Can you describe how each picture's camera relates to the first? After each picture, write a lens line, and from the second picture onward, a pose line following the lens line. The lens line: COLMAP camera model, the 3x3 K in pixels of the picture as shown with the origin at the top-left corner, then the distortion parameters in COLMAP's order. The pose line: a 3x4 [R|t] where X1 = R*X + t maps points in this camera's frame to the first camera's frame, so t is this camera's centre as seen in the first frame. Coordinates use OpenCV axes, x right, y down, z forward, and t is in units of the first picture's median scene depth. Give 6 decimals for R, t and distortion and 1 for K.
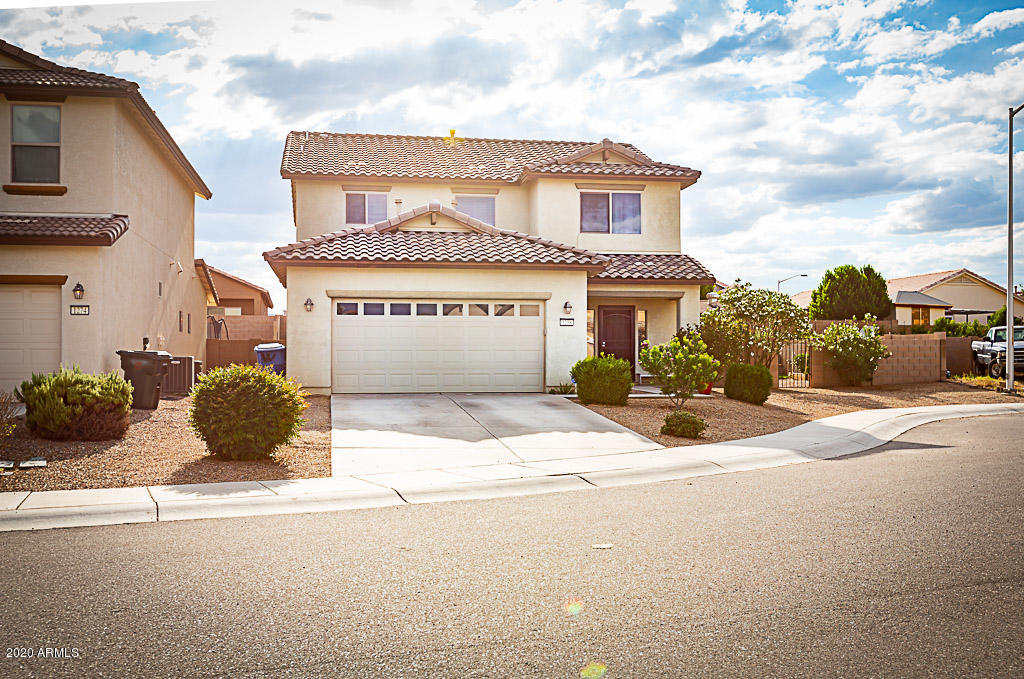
lens RADIAL K [[1035.0, 0, 512.0], [0, 1035.0, 339.5], [0, 0, 1]] dist [-0.017369, -0.000291]
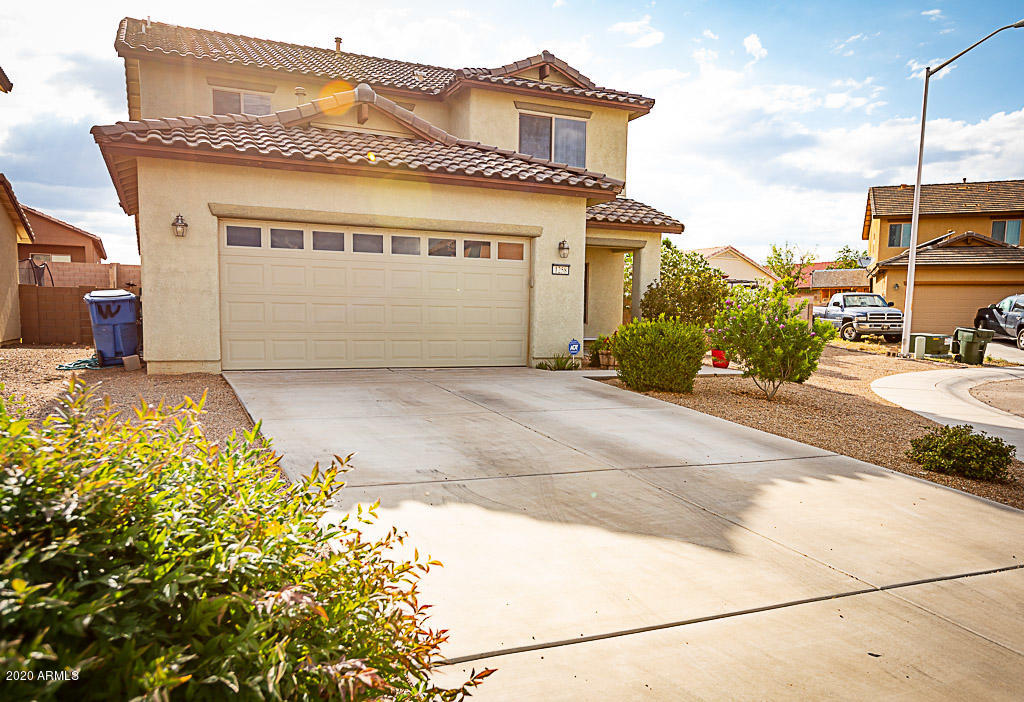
lens RADIAL K [[758.4, 0, 504.1], [0, 758.4, 392.4], [0, 0, 1]] dist [-0.000199, -0.000852]
pose [[0.967958, -0.009143, 0.250945, -0.097936], [-0.021672, 0.992567, 0.119756, 0.004815], [-0.250175, -0.121357, 0.960565, 0.403229]]
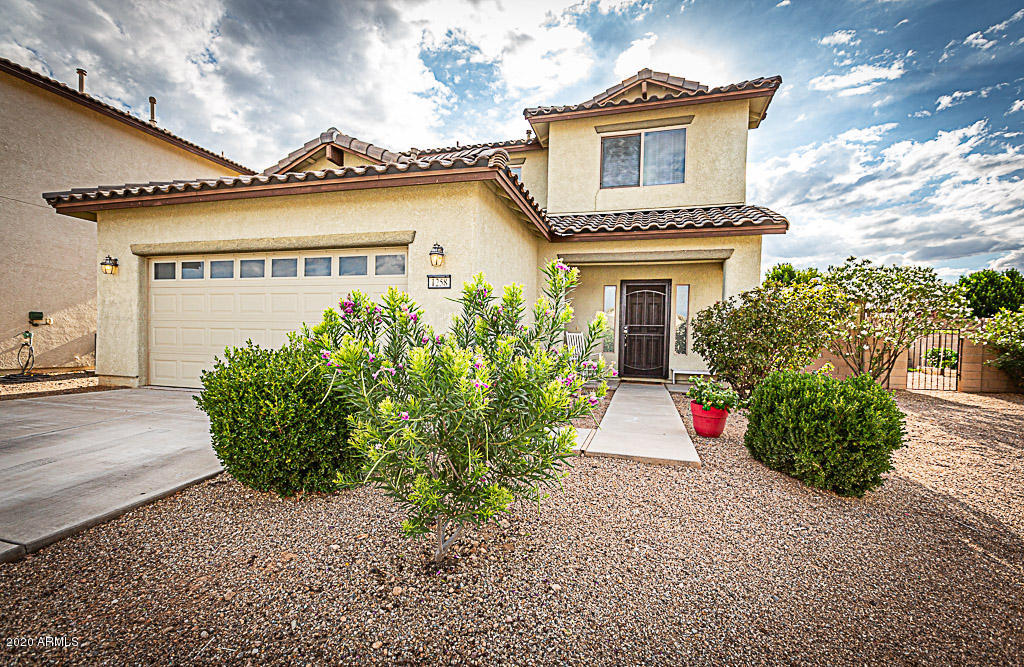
lens RADIAL K [[453.1, 0, 513.2], [0, 453.1, 352.2], [0, 0, 1]] dist [-0.000654, -0.000171]
pose [[0.898133, 0.031769, -0.438574, 0.162530], [-0.014889, 0.999012, 0.041875, 0.008548], [0.439471, -0.031079, 0.897719, 0.654798]]
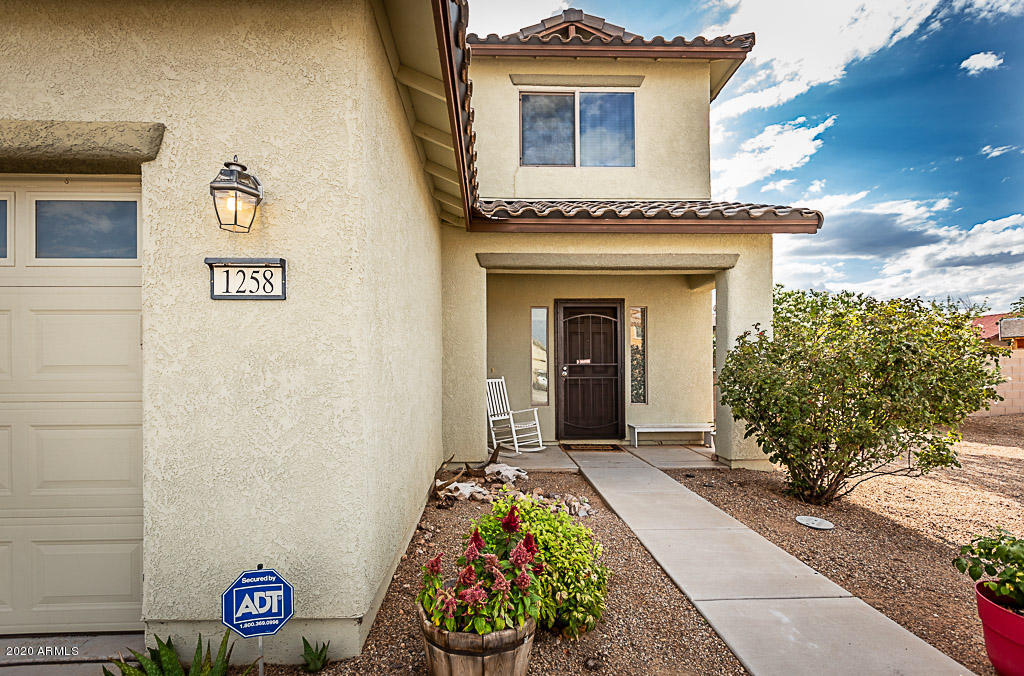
lens RADIAL K [[457.4, 0, 505.1], [0, 457.4, 365.5], [0, 0, 1]] dist [0.001120, 0.000055]
pose [[0.989954, -0.005909, -0.141266, 0.091360], [0.007844, 0.999883, 0.013143, -0.001608], [0.141171, -0.014119, 0.989884, 0.759699]]
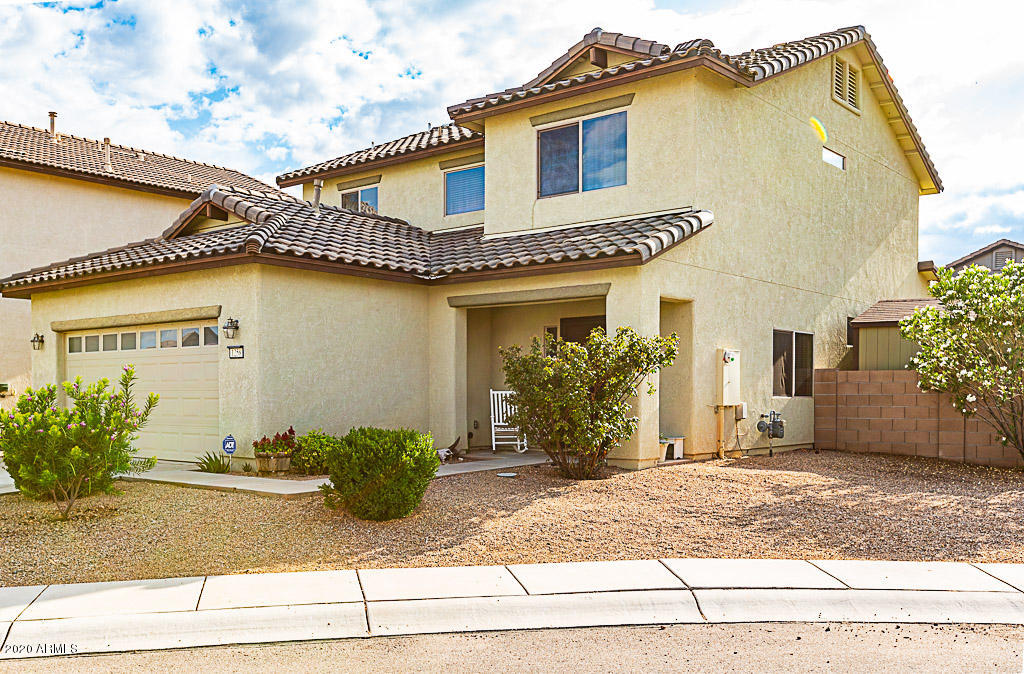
lens RADIAL K [[969.9, 0, 510.0], [0, 969.9, 413.6], [0, 0, 1]] dist [-0.006896, 0.002394]
pose [[0.651471, 0.015371, -0.758518, 0.484573], [0.016090, 0.999290, 0.034069, 0.002025], [0.758503, -0.034400, 0.650761, 0.617182]]
